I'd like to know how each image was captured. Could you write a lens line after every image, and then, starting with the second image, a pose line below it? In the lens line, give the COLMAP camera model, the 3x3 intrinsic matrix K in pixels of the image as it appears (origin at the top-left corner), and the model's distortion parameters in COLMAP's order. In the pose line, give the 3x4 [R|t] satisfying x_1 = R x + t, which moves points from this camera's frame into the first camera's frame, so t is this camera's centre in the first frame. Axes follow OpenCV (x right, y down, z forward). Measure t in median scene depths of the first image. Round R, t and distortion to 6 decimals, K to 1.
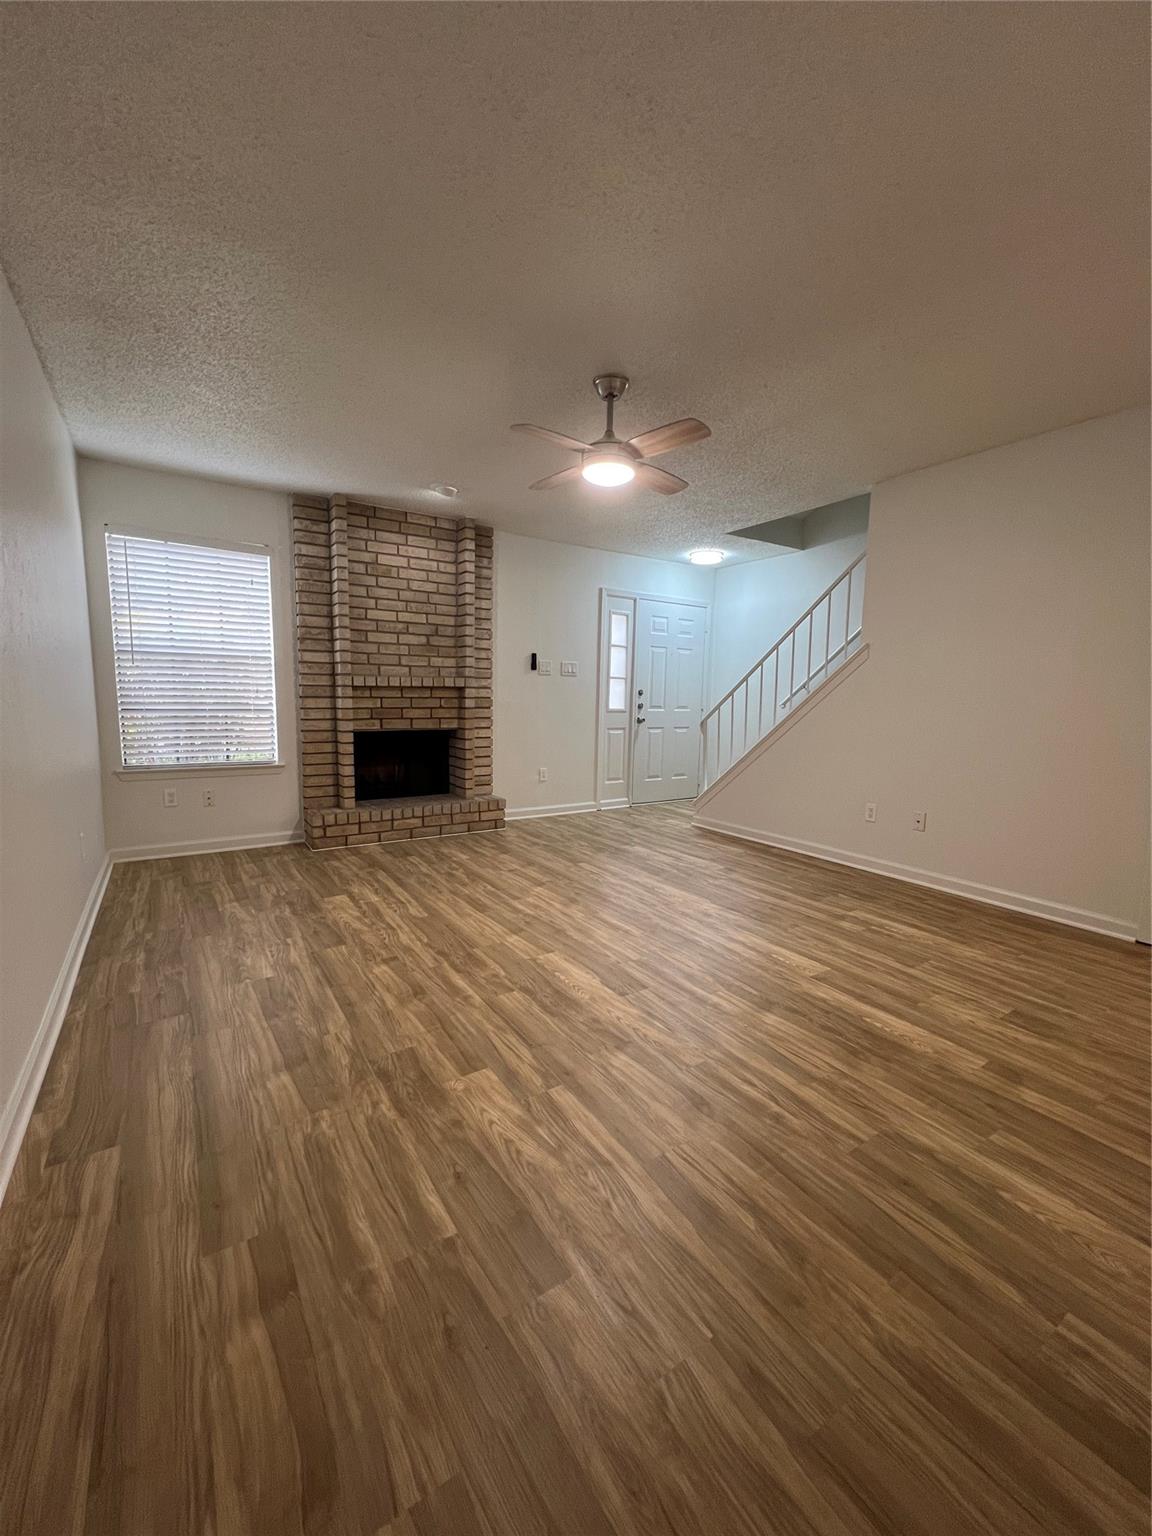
lens RADIAL K [[612.3, 0, 570.8], [0, 612.3, 769.9], [0, 0, 1]] dist [-0.000633, 0.000352]
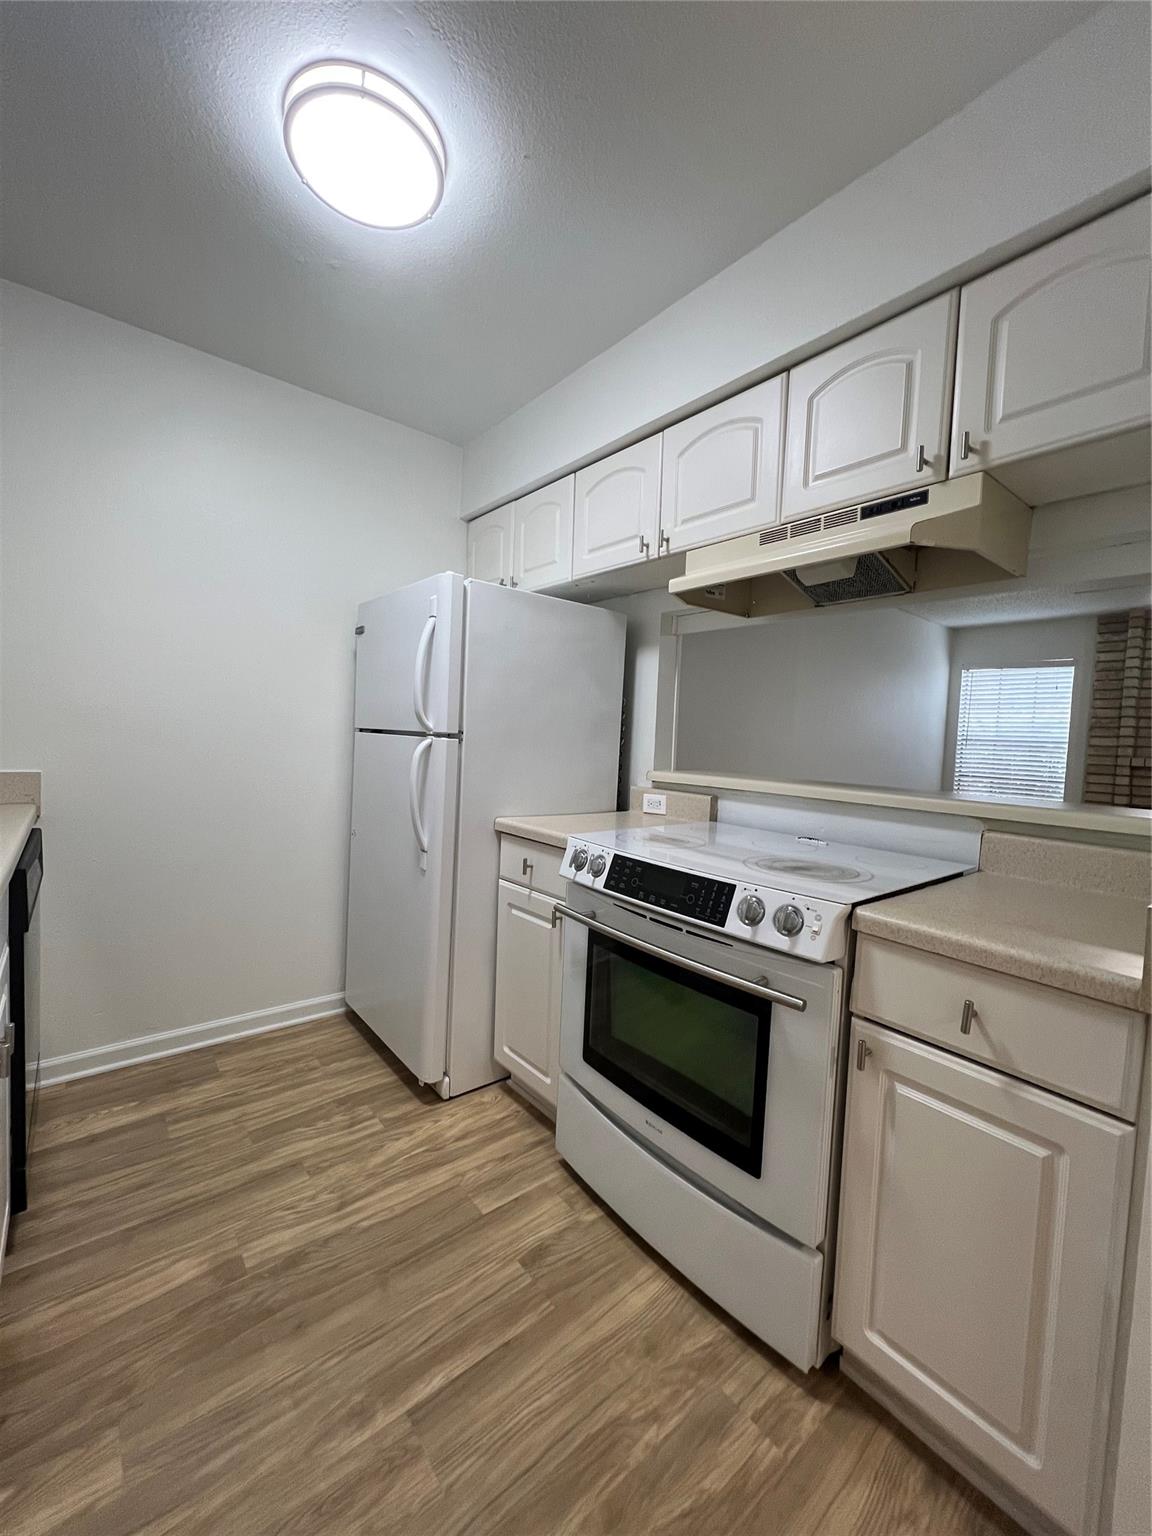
lens RADIAL K [[615.1, 0, 571.3], [0, 615.1, 769.7], [0, 0, 1]] dist [-0.000097, 0.000201]
pose [[0.100894, 0.040289, -0.994081, 0.760980], [-0.164465, 0.986108, 0.023273, 0.017042], [0.981209, 0.161144, 0.106118, -0.171297]]
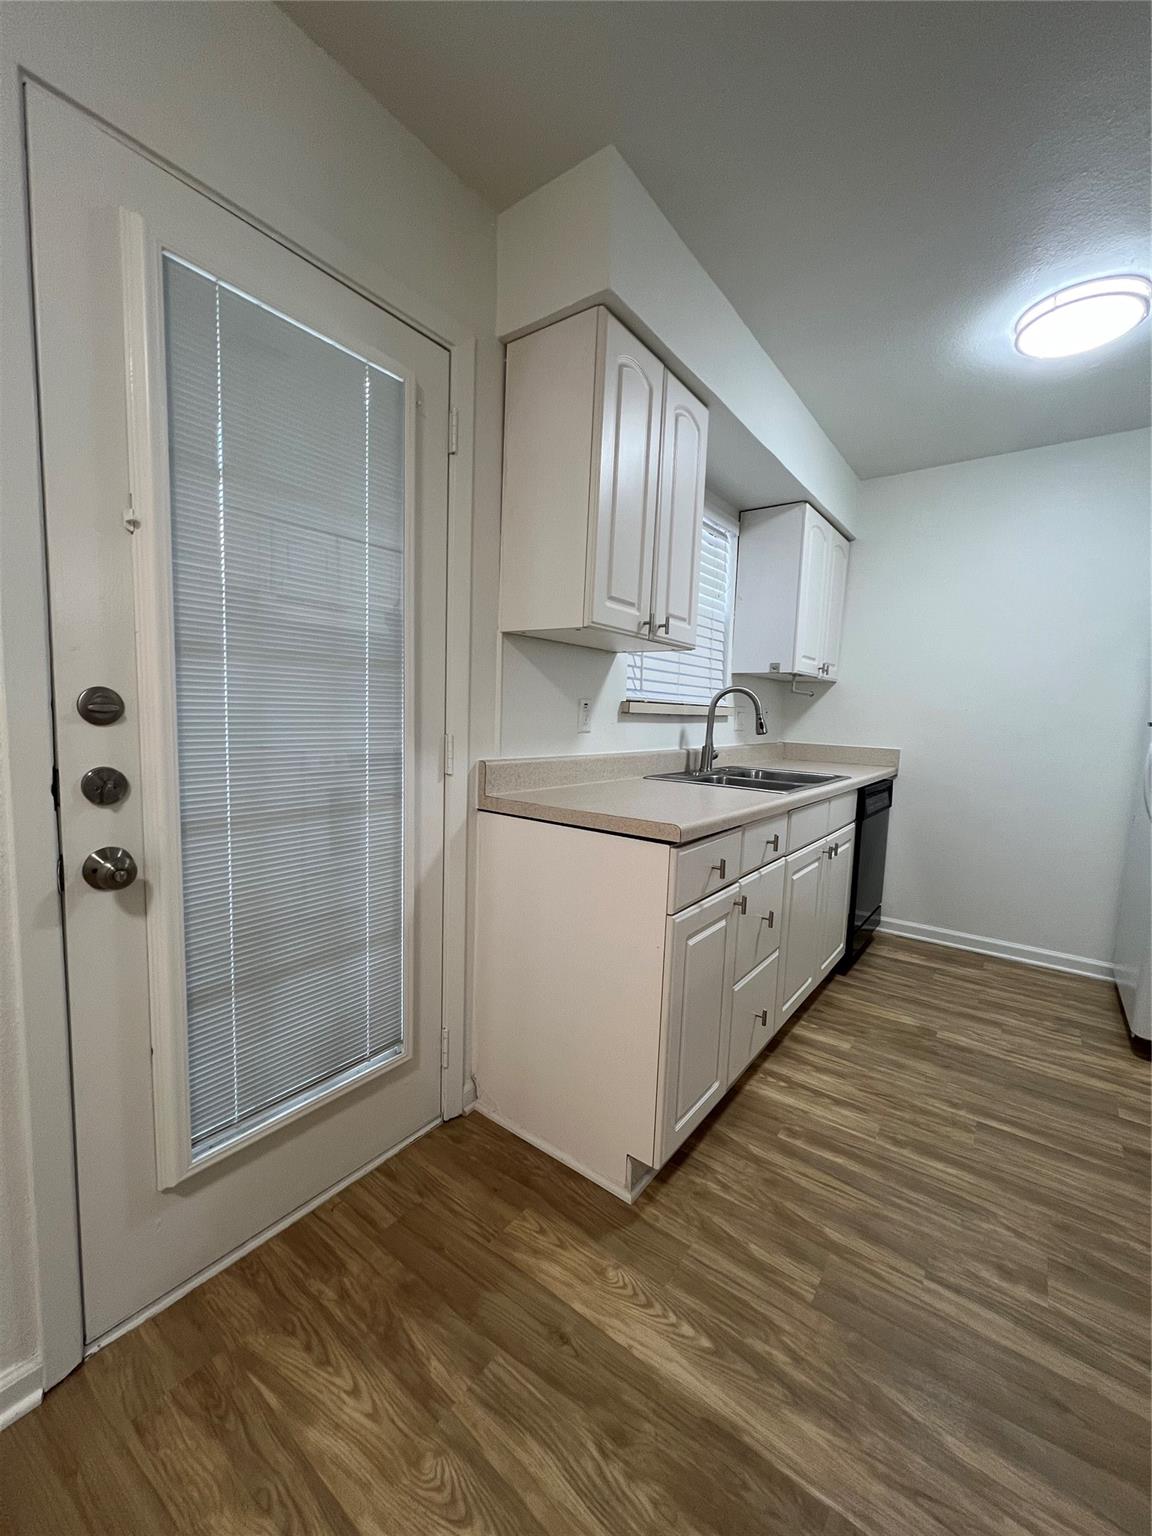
lens RADIAL K [[612.3, 0, 570.8], [0, 612.3, 769.9], [0, 0, 1]] dist [-0.000633, 0.000352]
pose [[-0.941187, -0.014901, -0.337557, 0.934436], [-0.089617, 0.974257, 0.206863, -0.005484], [0.325785, 0.224948, -0.918293, 0.088876]]
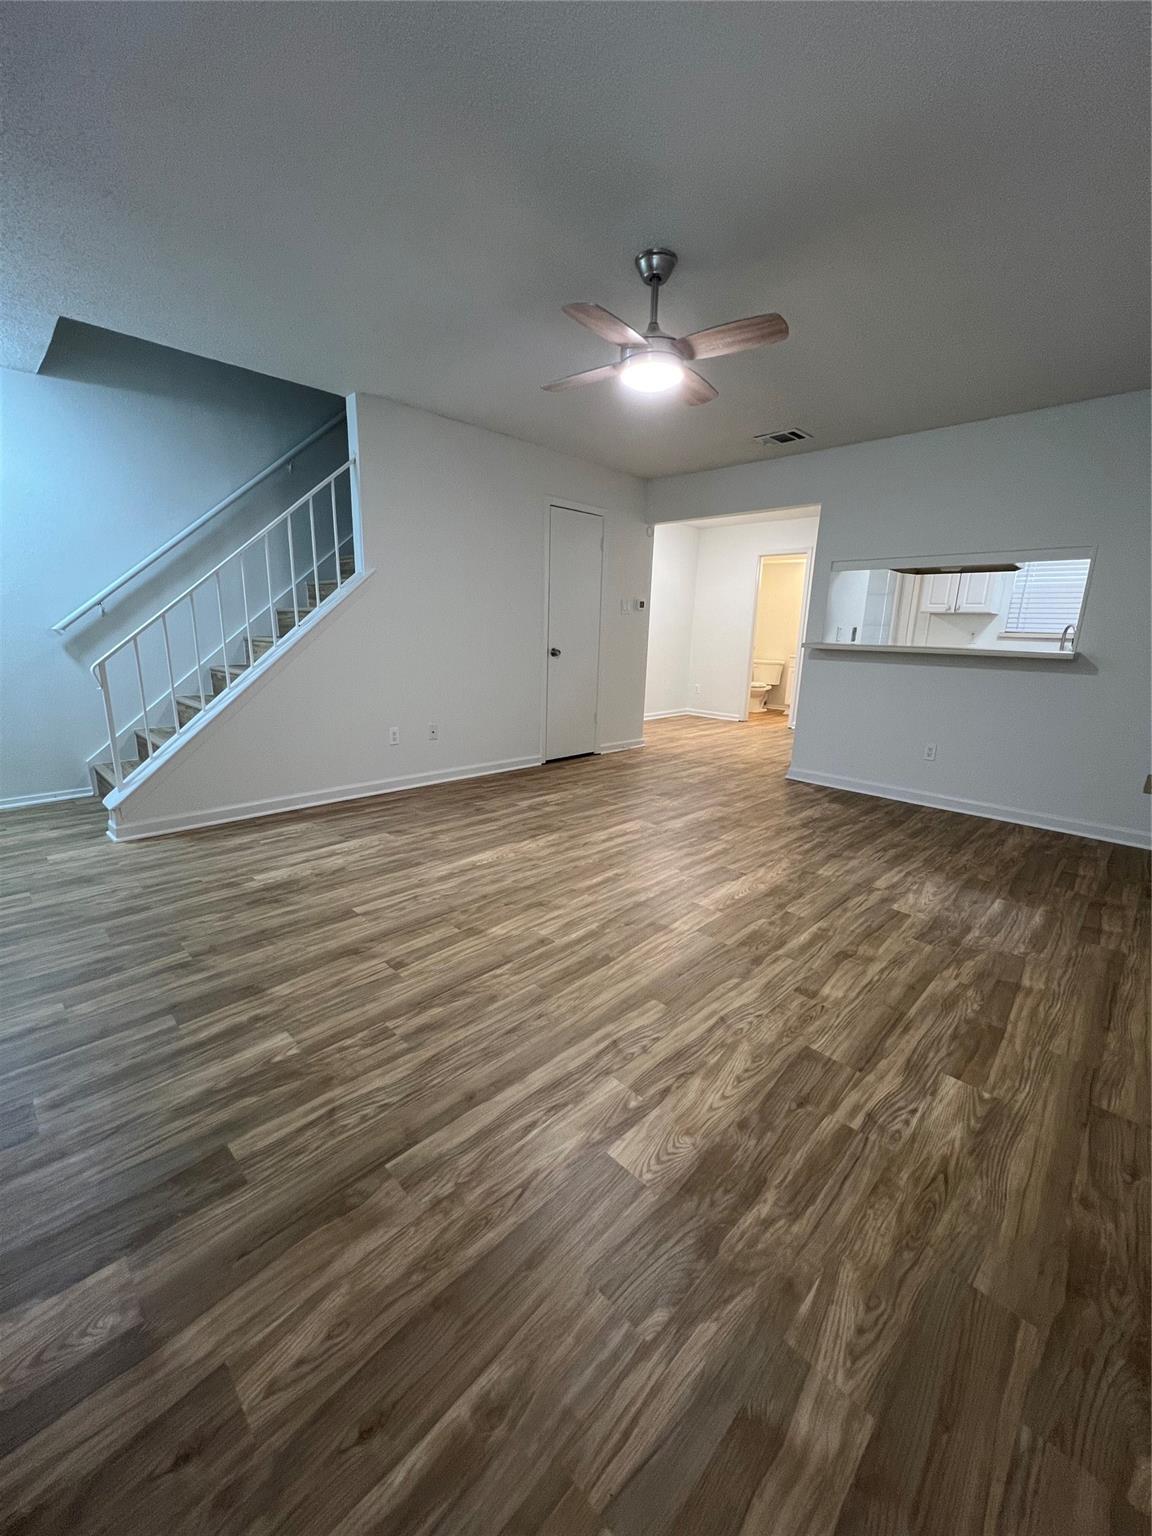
lens RADIAL K [[615.1, 0, 571.8], [0, 615.1, 759.7], [0, 0, 1]] dist [-0.000175, 0.000078]
pose [[-0.208971, -0.227532, 0.951084, -0.590099], [0.091636, 0.963721, 0.250690, -0.128716], [-0.973619, 0.139541, -0.180540, 0.902104]]
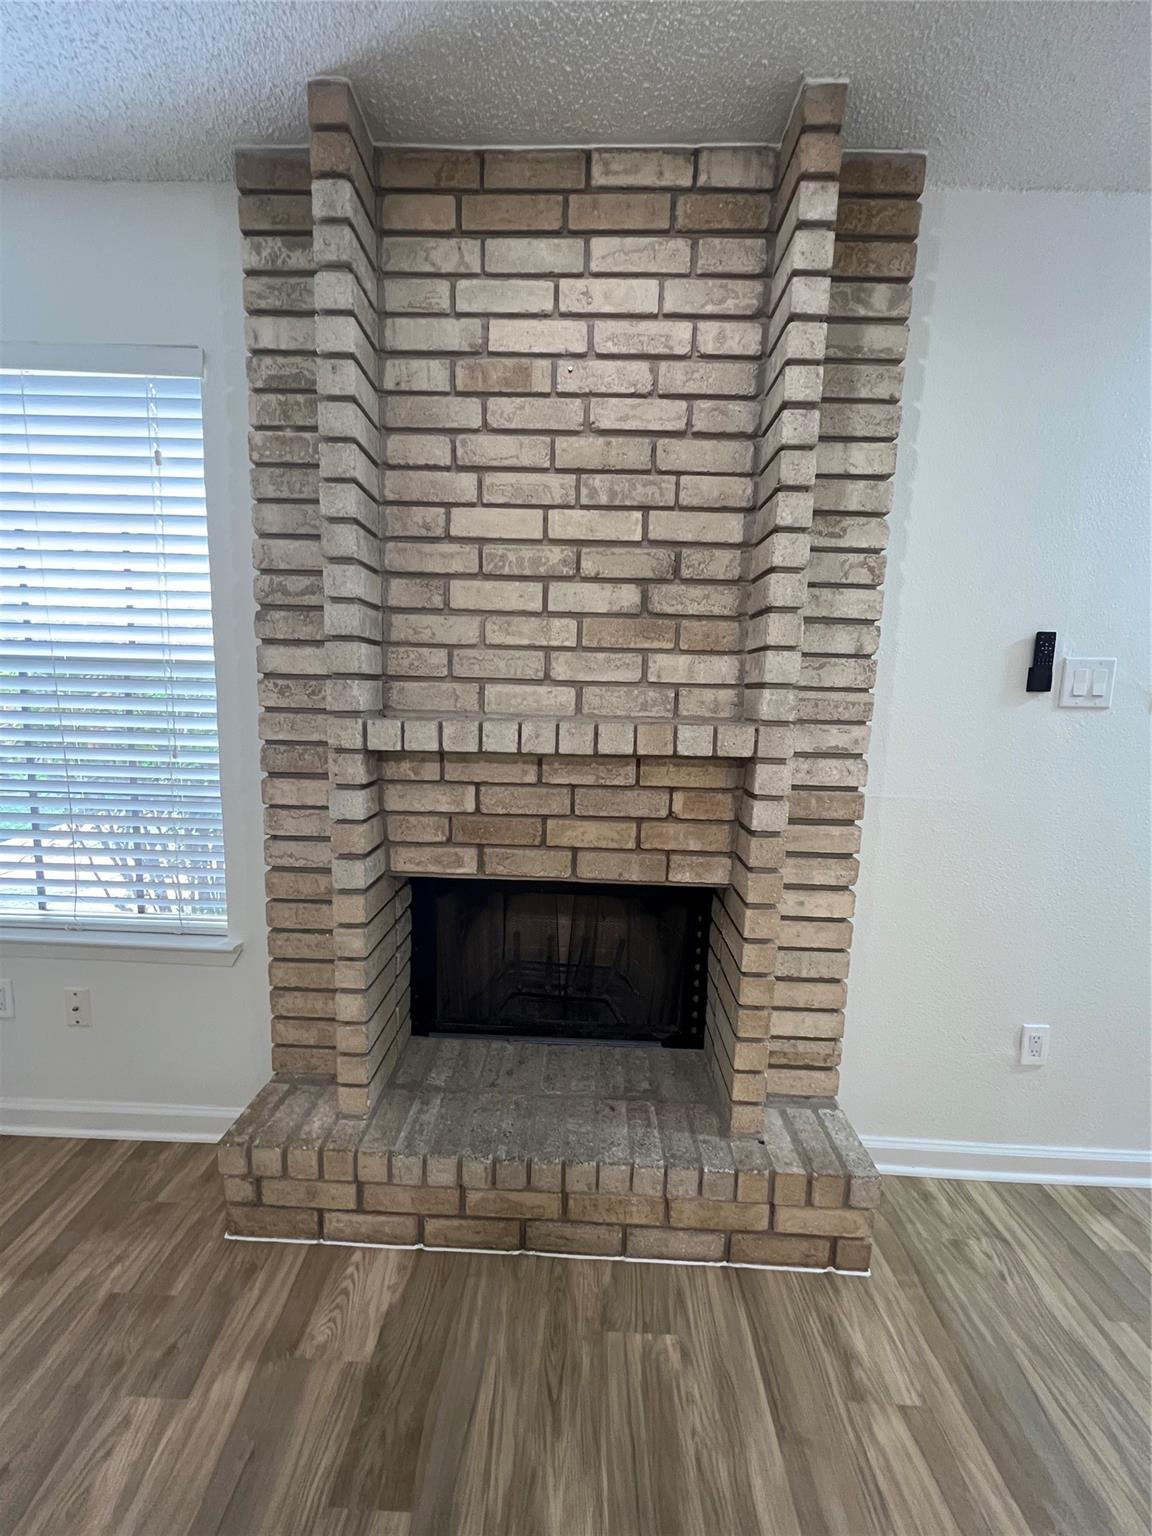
lens RADIAL K [[615.1, 0, 571.3], [0, 615.1, 769.7], [0, 0, 1]] dist [-0.000097, 0.000201]
pose [[0.824586, 0.080341, -0.560003, -0.103955], [-0.084205, 0.996268, 0.018940, -0.156789], [0.559435, 0.031538, 0.828274, 0.881621]]
